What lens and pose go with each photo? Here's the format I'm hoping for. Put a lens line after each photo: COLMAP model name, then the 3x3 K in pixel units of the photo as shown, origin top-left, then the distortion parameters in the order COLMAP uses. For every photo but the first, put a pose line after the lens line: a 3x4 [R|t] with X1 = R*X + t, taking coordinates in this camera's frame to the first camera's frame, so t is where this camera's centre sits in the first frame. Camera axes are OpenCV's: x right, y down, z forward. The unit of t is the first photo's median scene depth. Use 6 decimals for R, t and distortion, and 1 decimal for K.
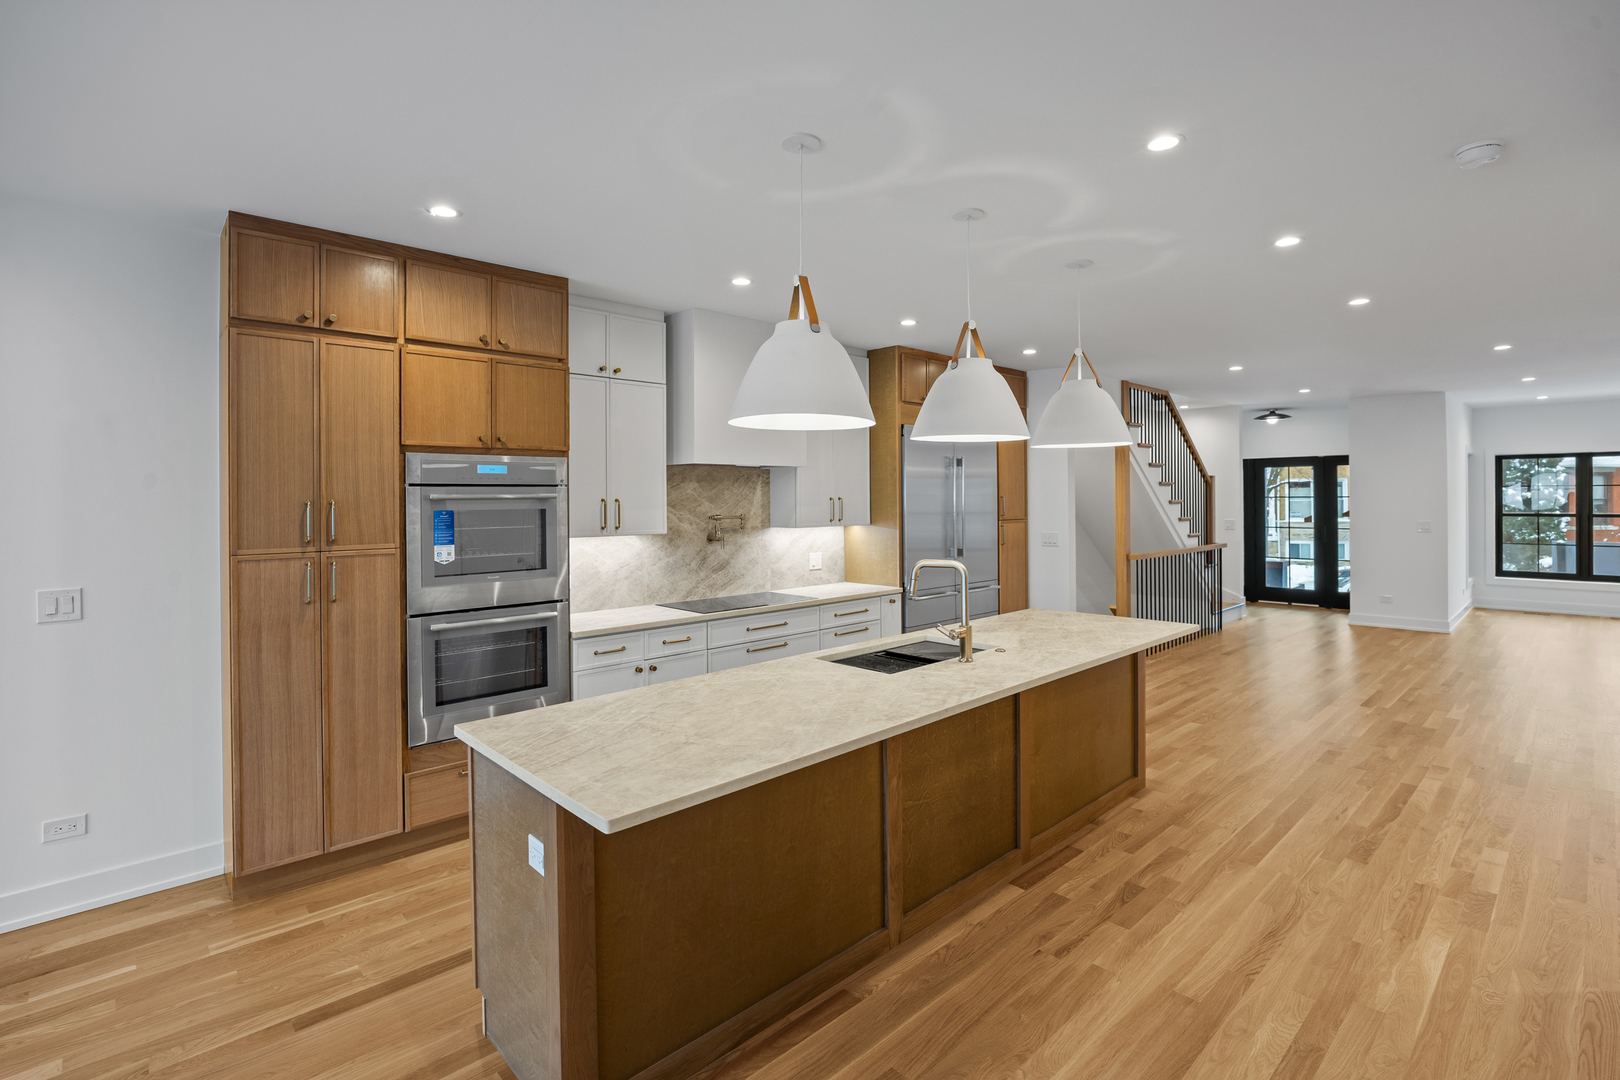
lens RADIAL K [[773.3, 0, 808.4], [0, 773.3, 503.2], [0, 0, 1]] dist [-0.002808, -0.000664]
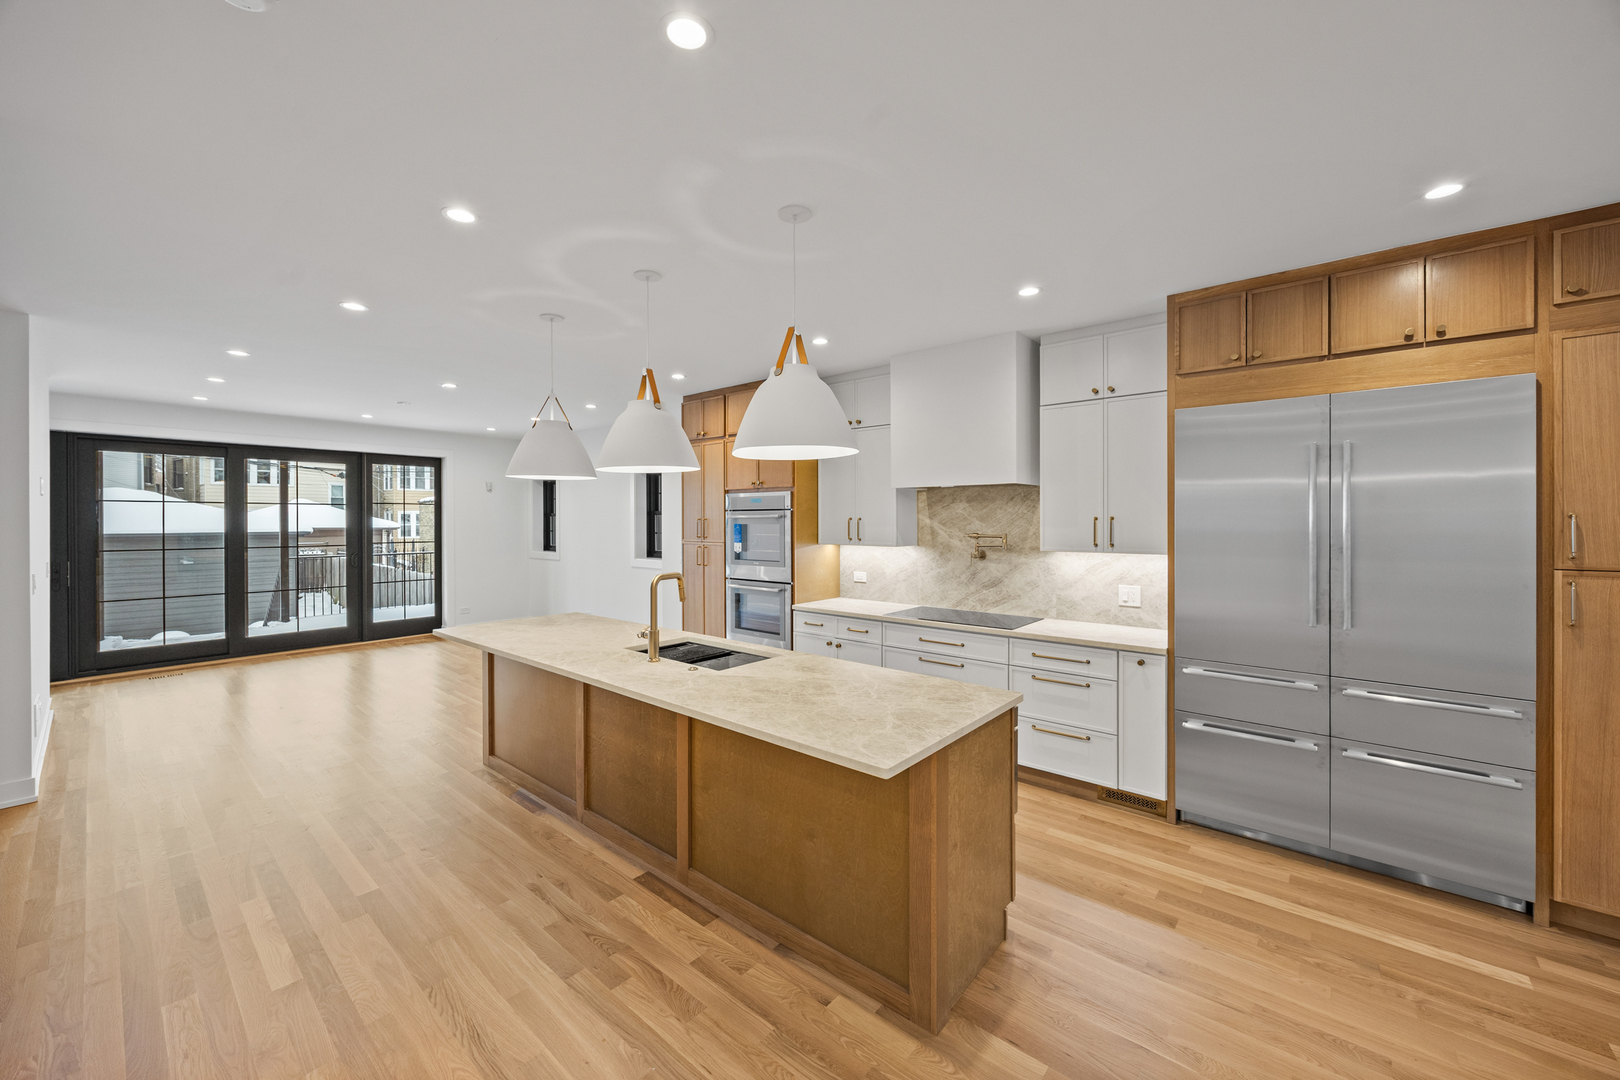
lens RADIAL K [[621.7, 0, 809.5], [0, 621.7, 522.1], [0, 0, 1]] dist [-0.000159, 0.000128]
pose [[0.094137, 0.011422, -0.995494, 0.977819], [-0.002126, 0.999934, 0.011272, -0.012163], [0.995557, 0.001055, 0.094155, 0.970415]]
